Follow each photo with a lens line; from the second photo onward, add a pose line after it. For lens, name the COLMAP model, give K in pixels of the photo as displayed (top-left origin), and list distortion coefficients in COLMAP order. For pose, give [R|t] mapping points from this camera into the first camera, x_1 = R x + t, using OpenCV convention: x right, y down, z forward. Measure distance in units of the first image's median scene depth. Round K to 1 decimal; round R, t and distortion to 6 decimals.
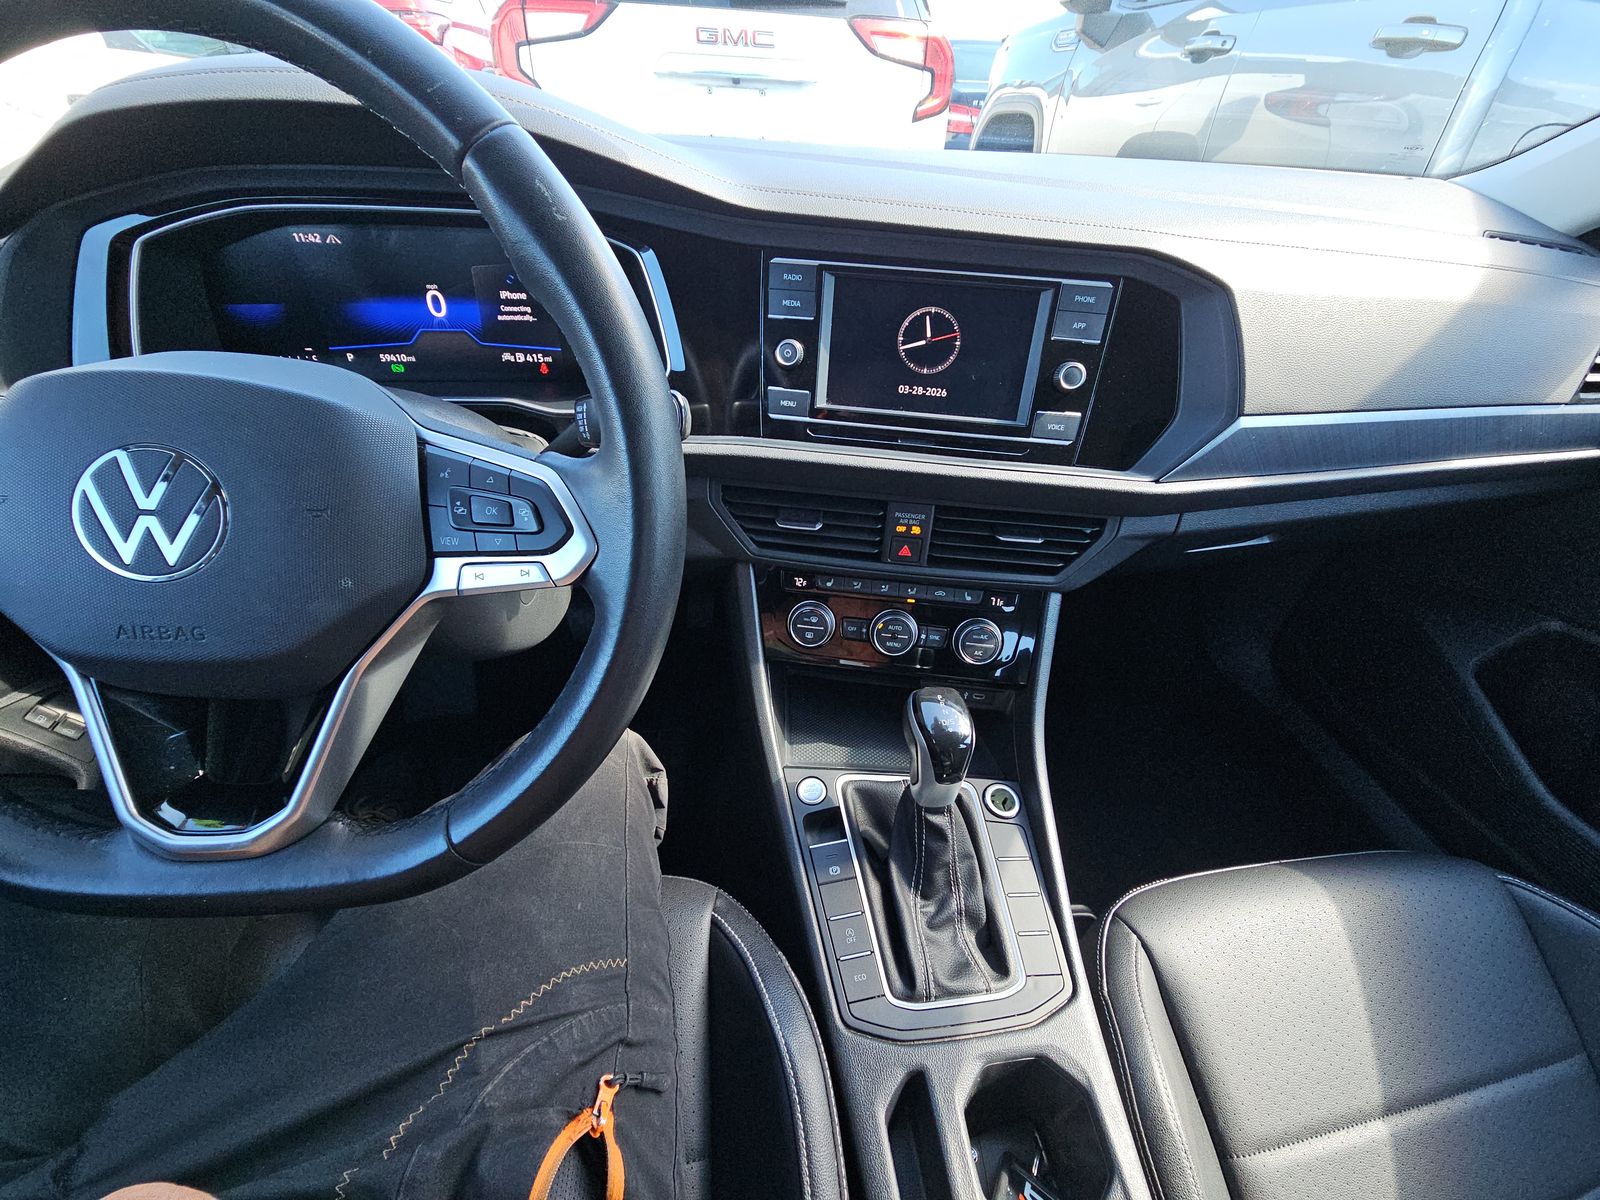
lens RADIAL K [[659.7, 0, 796.2], [0, 659.7, 569.4], [0, 0, 1]] dist [0.018675, -0.012533]
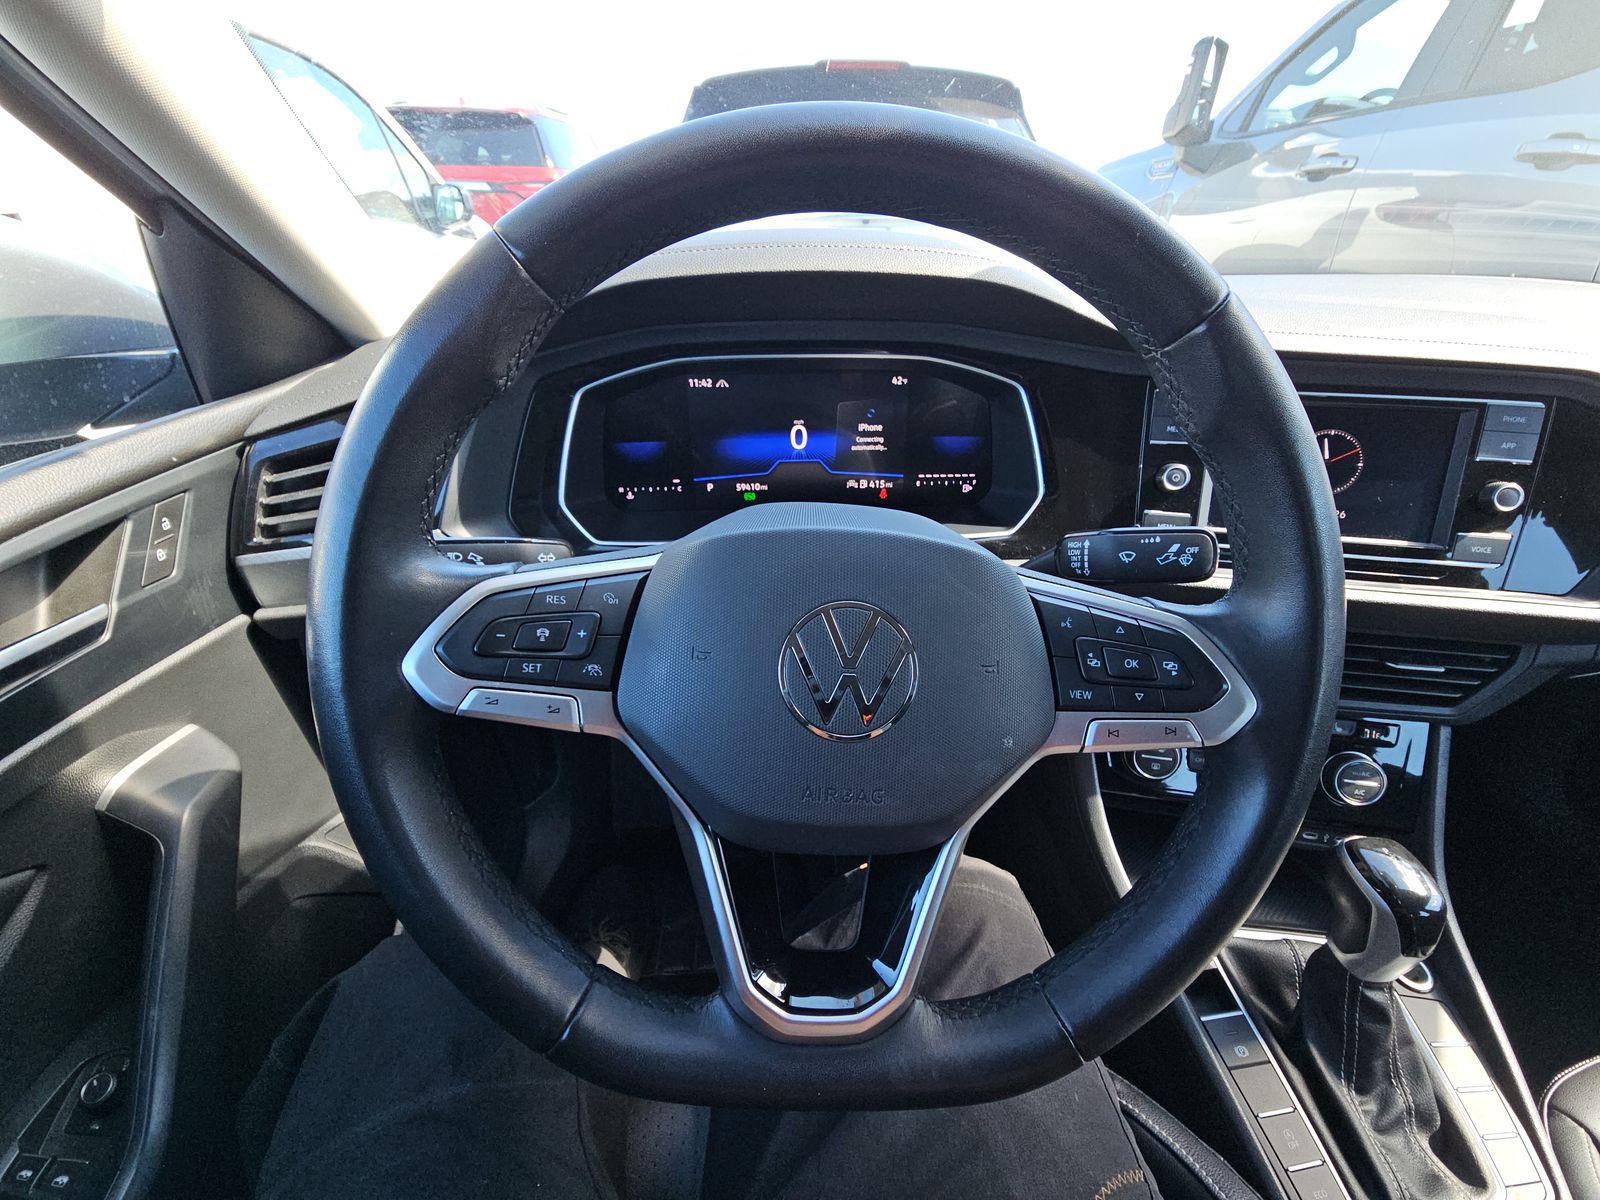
lens RADIAL K [[659.7, 0, 796.2], [0, 659.7, 569.4], [0, 0, 1]] dist [0.018675, -0.012533]
pose [[0.995319, -0.002962, -0.096597, -0.440176], [-0.011349, 0.989033, -0.147260, -0.035723], [0.095974, 0.147667, 0.984370, -0.007293]]
